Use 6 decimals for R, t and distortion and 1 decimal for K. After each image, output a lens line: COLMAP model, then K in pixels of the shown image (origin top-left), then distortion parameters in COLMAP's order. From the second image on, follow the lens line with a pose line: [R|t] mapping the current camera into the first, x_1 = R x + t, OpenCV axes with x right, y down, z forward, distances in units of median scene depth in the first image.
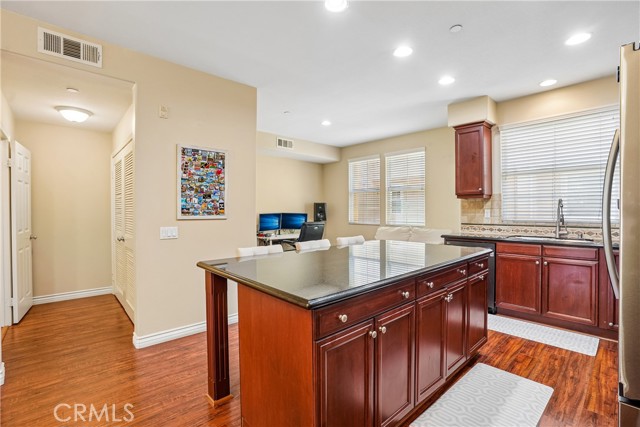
lens RADIAL K [[299.4, 0, 322.0], [0, 299.4, 211.7], [0, 0, 1]] dist [-0.064374, 0.032553]
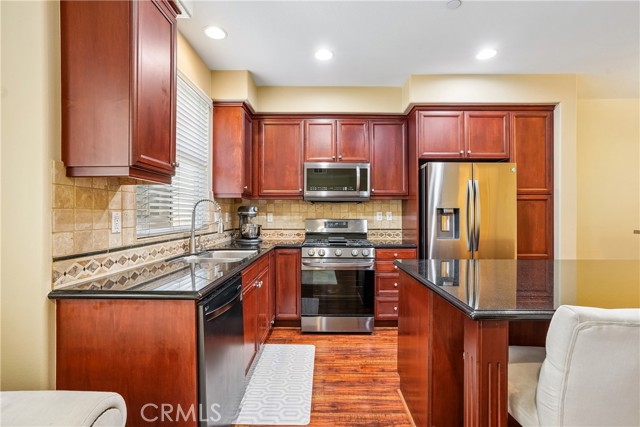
lens RADIAL K [[299.4, 0, 322.0], [0, 299.4, 211.7], [0, 0, 1]] dist [-0.064374, 0.032553]
pose [[-0.732350, 0.001391, 0.680927, 0.091299], [0.001900, 0.999998, 0.000000, -0.006705], [-0.680925, 0.001294, -0.732352, 1.104153]]
